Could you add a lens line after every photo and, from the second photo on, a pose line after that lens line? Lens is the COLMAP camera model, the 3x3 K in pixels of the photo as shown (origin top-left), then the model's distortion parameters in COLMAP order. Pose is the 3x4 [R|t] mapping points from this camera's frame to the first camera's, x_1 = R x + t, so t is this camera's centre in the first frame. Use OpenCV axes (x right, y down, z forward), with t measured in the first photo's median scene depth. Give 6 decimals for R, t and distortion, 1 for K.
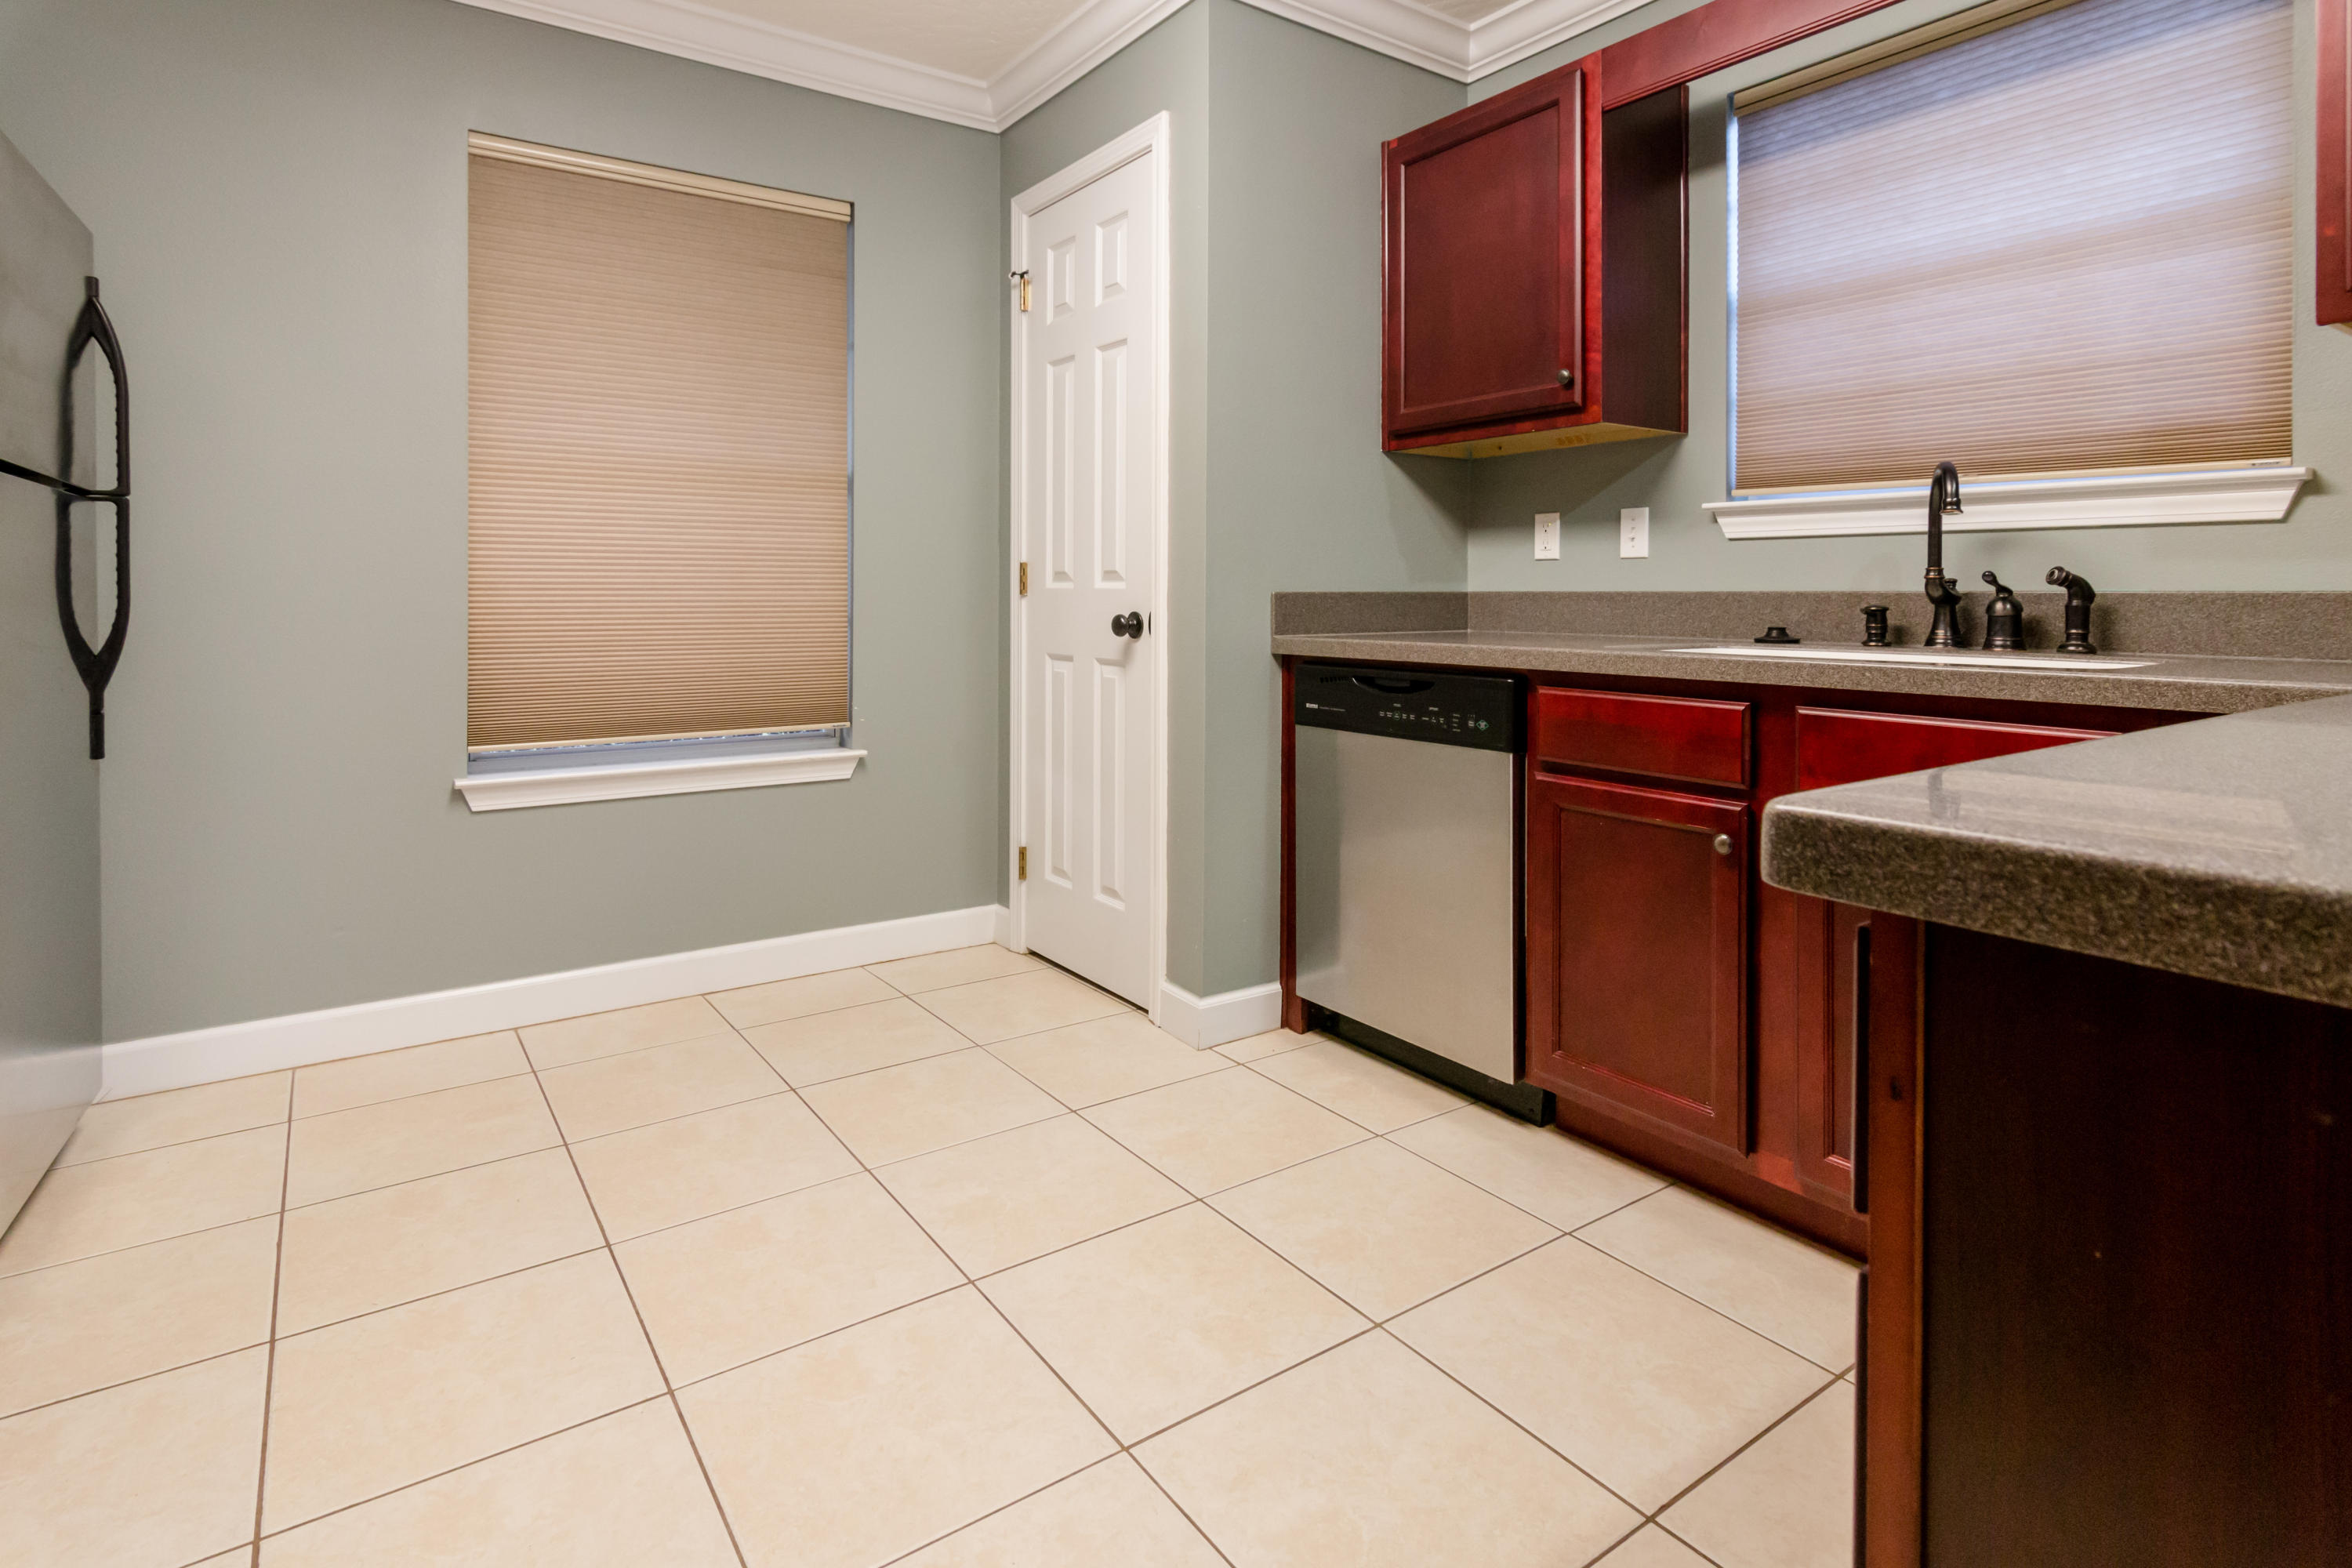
lens RADIAL K [[1217.6, 0, 1262.2], [0, 1217.6, 594.0], [0, 0, 1]] dist [0.005195, -0.001912]
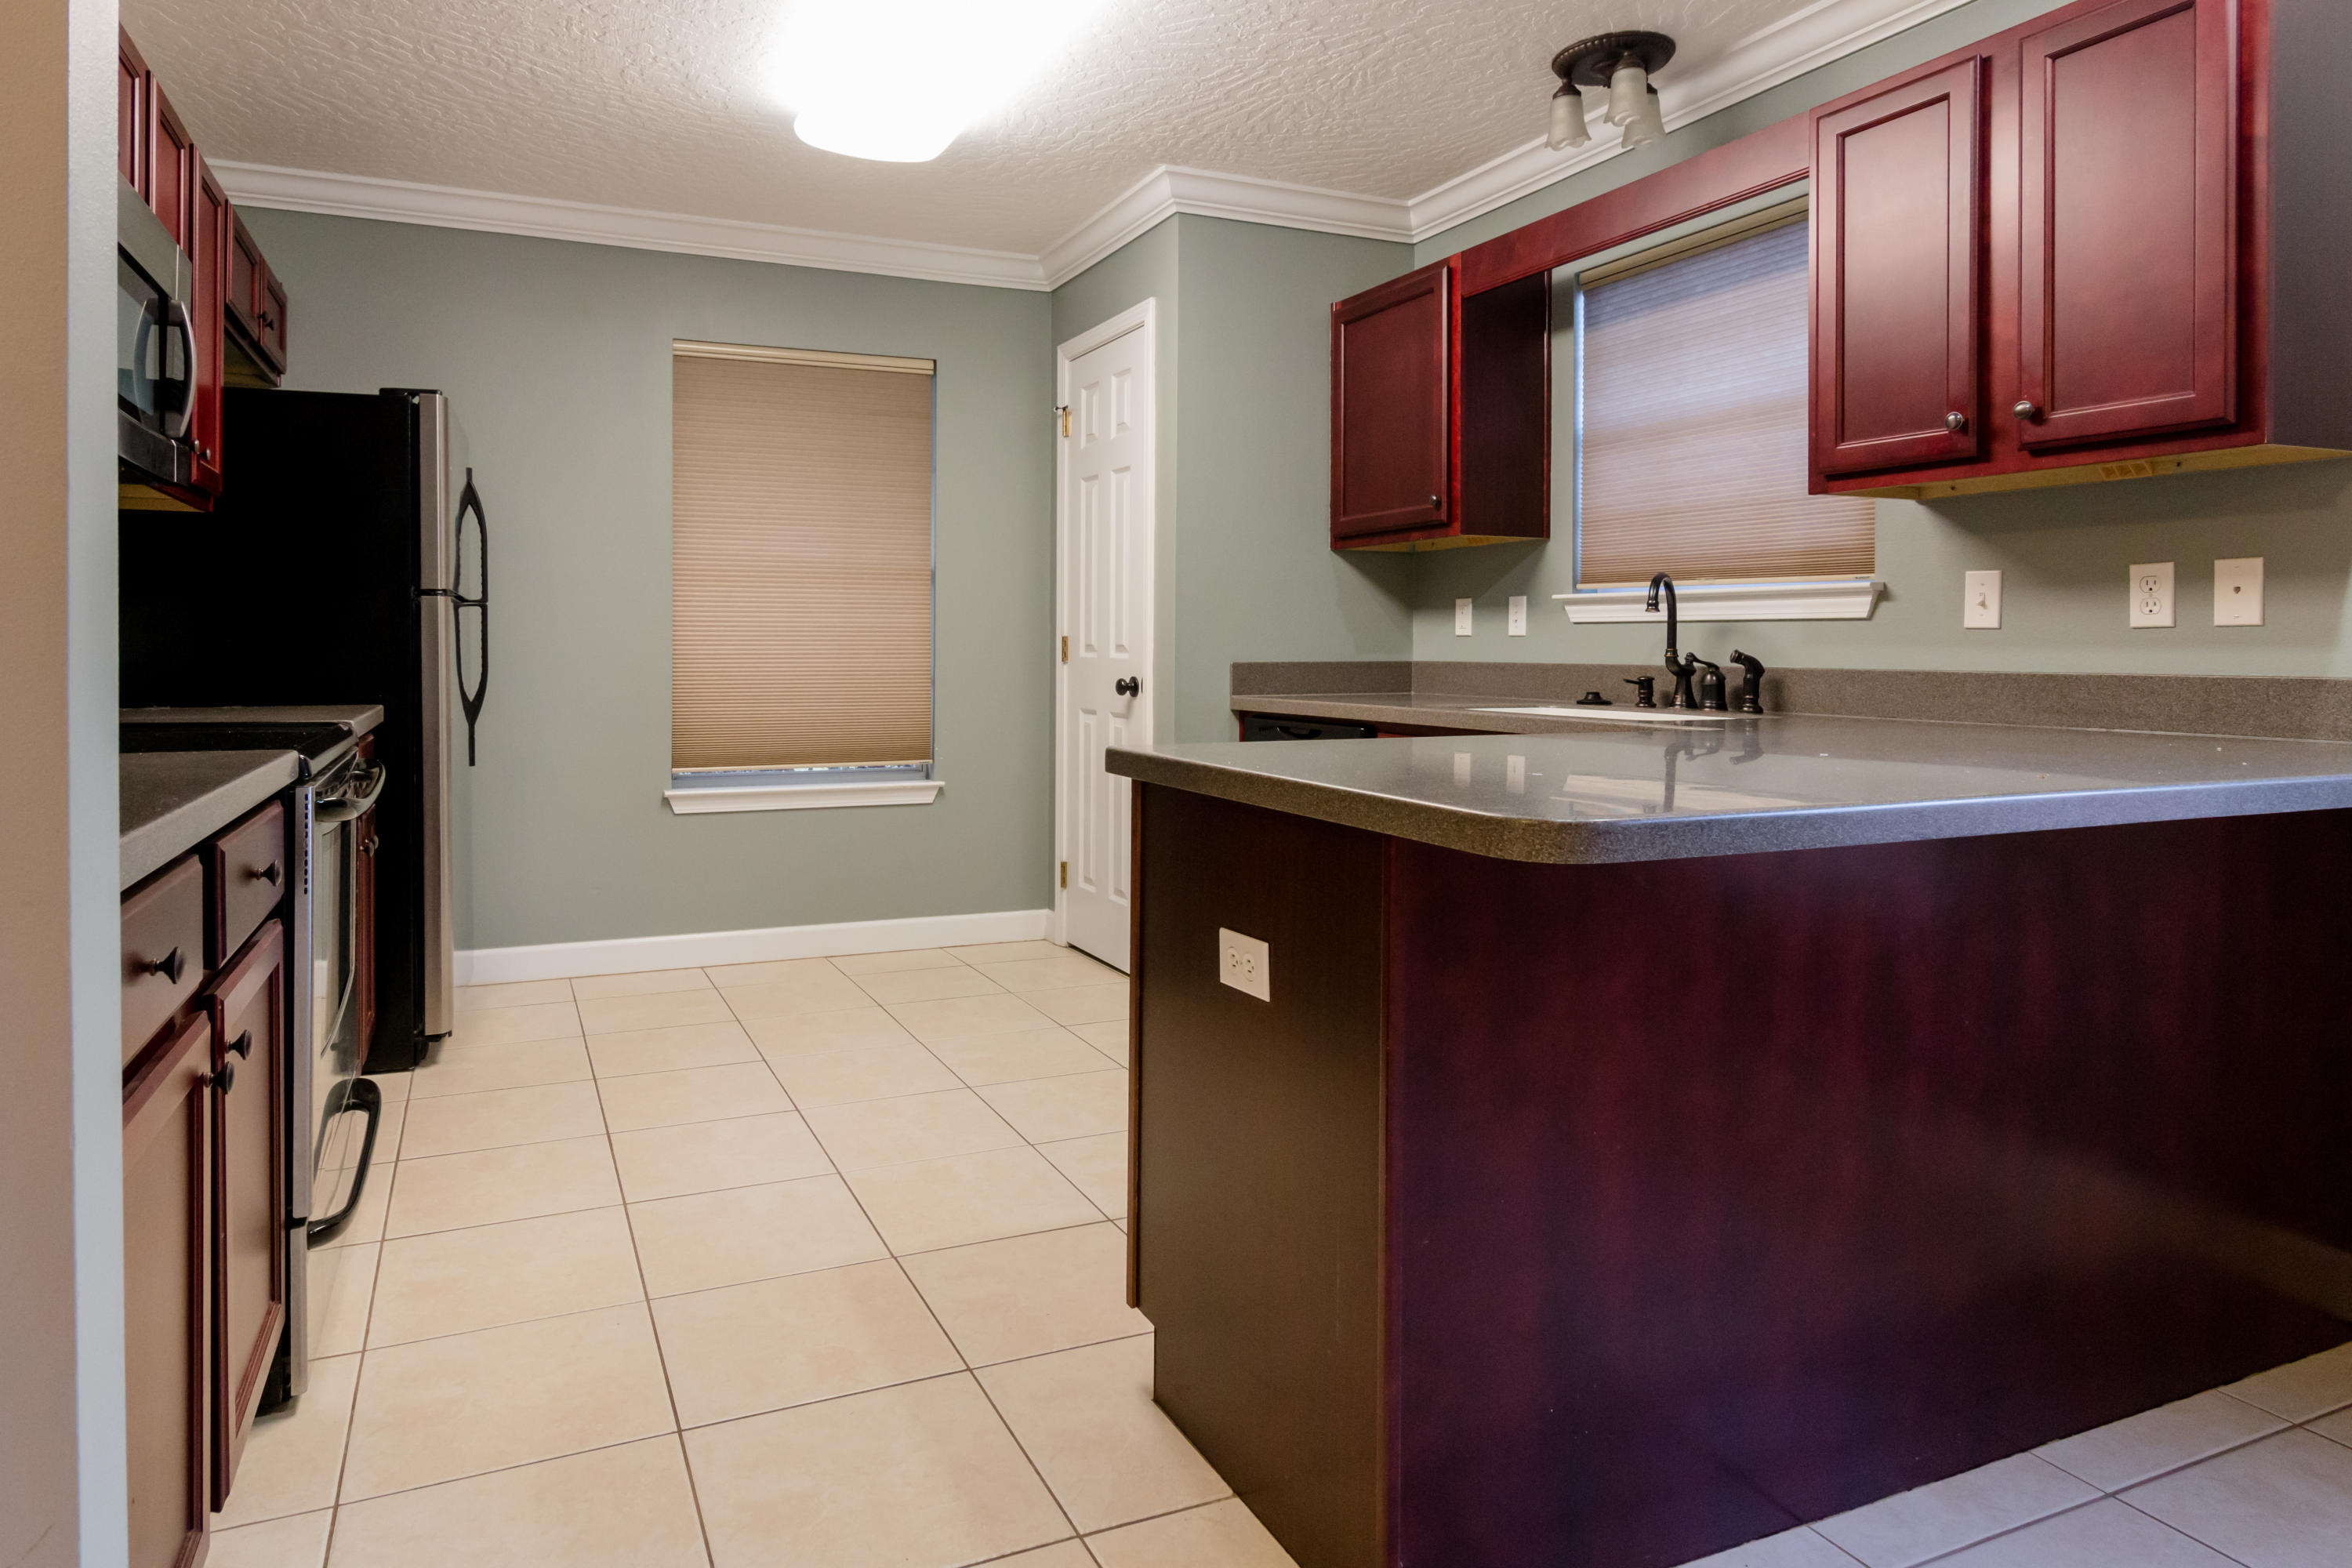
lens RADIAL K [[1422.3, 0, 1203.0], [0, 1422.3, 657.1], [0, 0, 1]] dist [-0.008083, 0.001091]
pose [[0.982402, 0.003083, -0.186756, 0.274380], [-0.002085, 0.999982, 0.005542, -0.016236], [0.186769, -0.005055, 0.982391, -0.524734]]
